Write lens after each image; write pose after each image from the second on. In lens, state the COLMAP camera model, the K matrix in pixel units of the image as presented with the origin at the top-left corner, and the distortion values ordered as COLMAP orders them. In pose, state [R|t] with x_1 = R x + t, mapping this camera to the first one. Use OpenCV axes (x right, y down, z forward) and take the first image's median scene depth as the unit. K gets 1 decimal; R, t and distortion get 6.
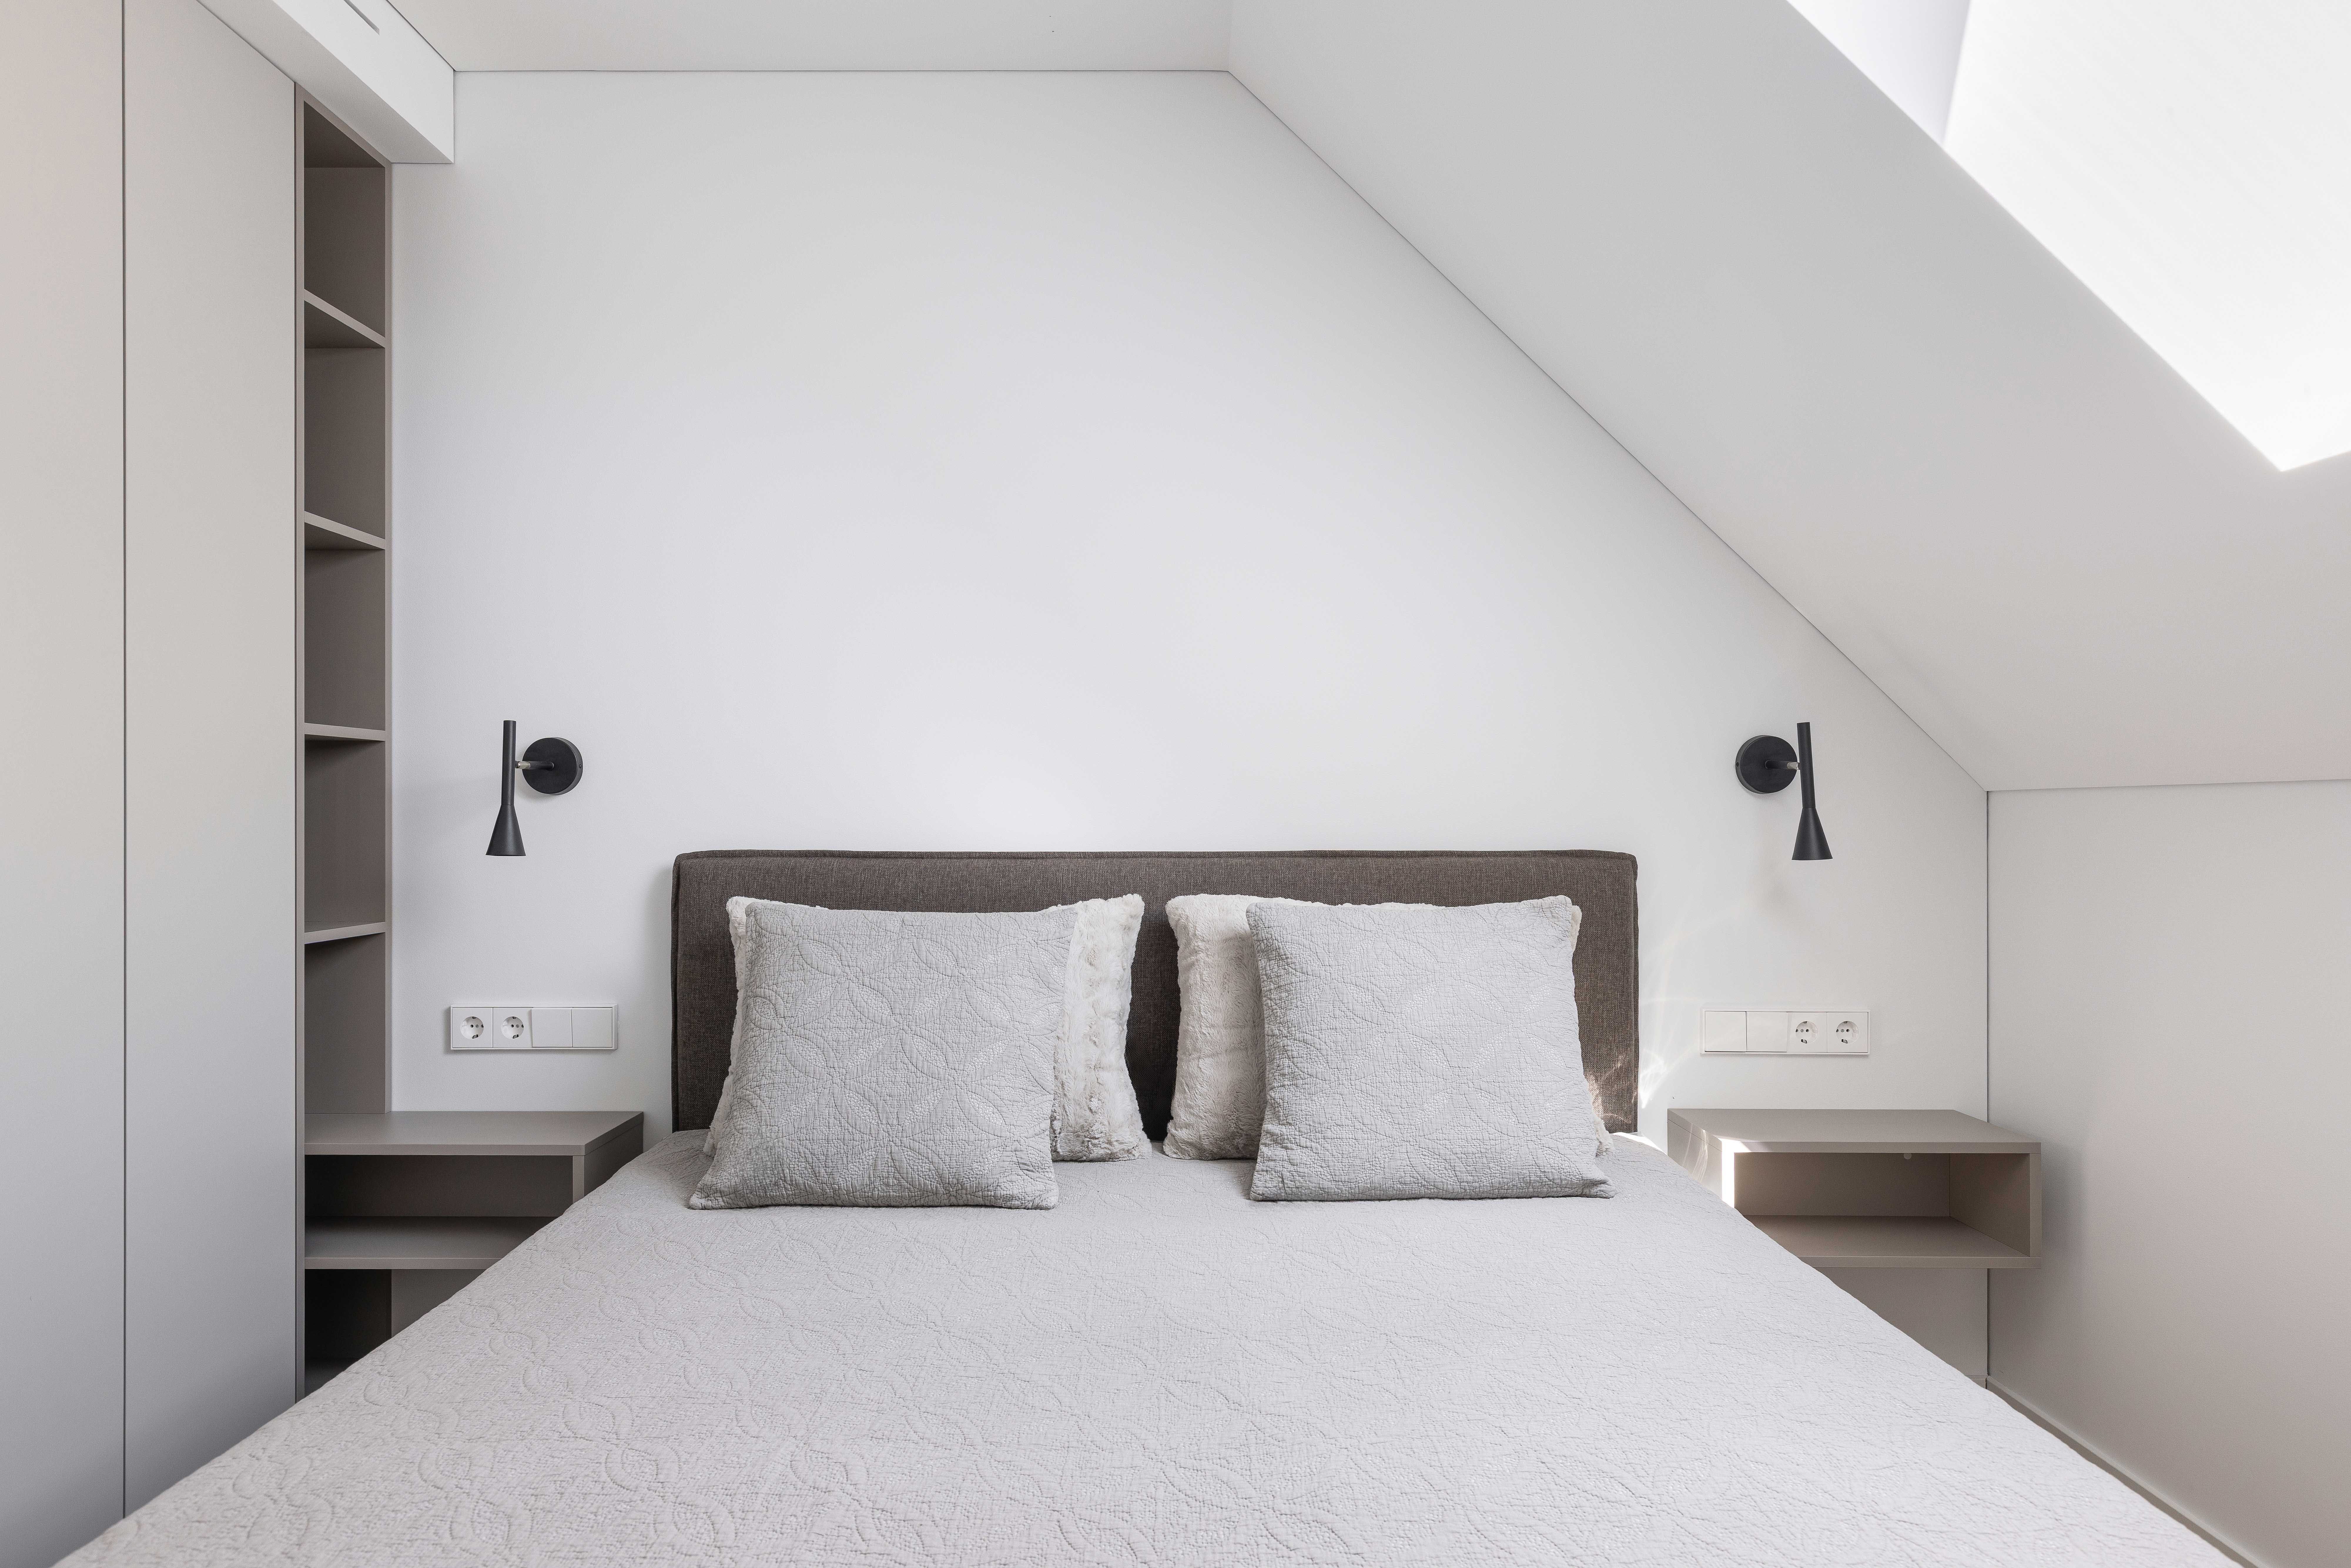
lens RADIAL K [[1297.1, 0, 1175.5], [0, 1297.1, 784.0], [0, 0, 1]] dist [0.004435, 0.000930]
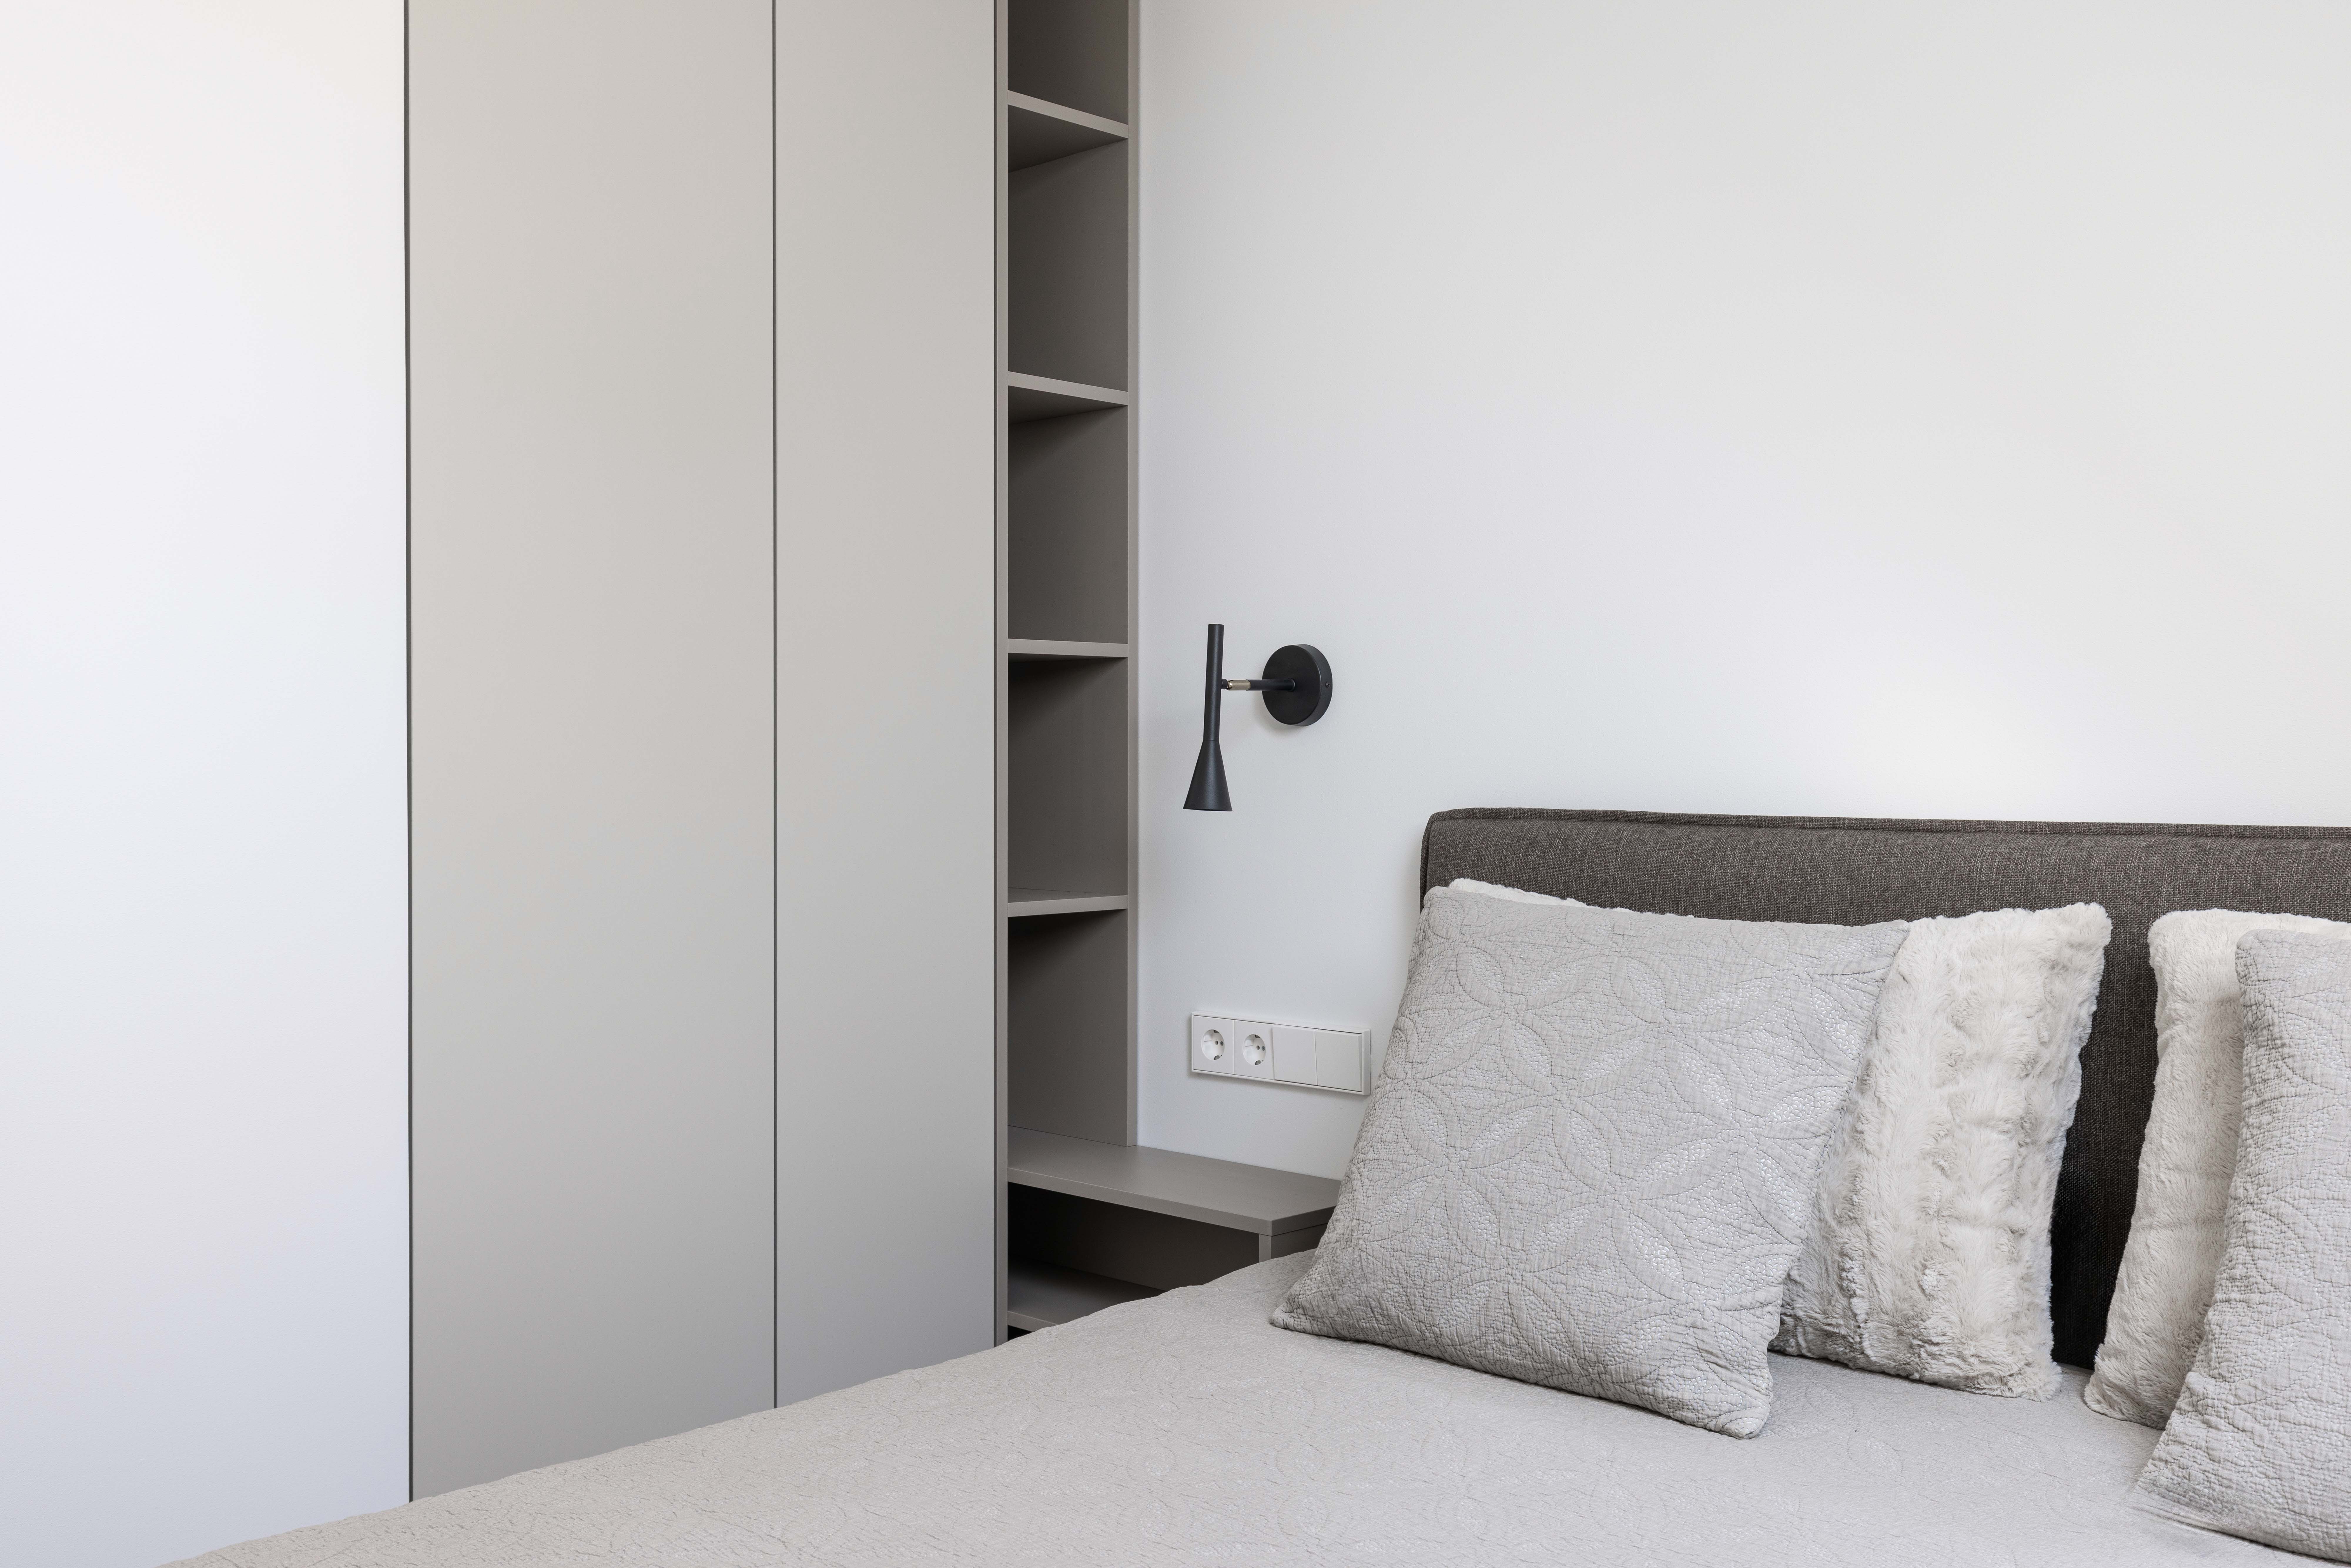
lens RADIAL K [[2159.4, 0, 1173.1], [0, 2159.4, 735.3], [0, 0, 1]] dist [-0.002668, 0.011351]
pose [[0.724158, -0.007109, -0.689598, 0.330877], [0.015241, 0.999868, 0.005697, 0.006543], [0.689466, -0.014636, 0.724170, 0.121425]]
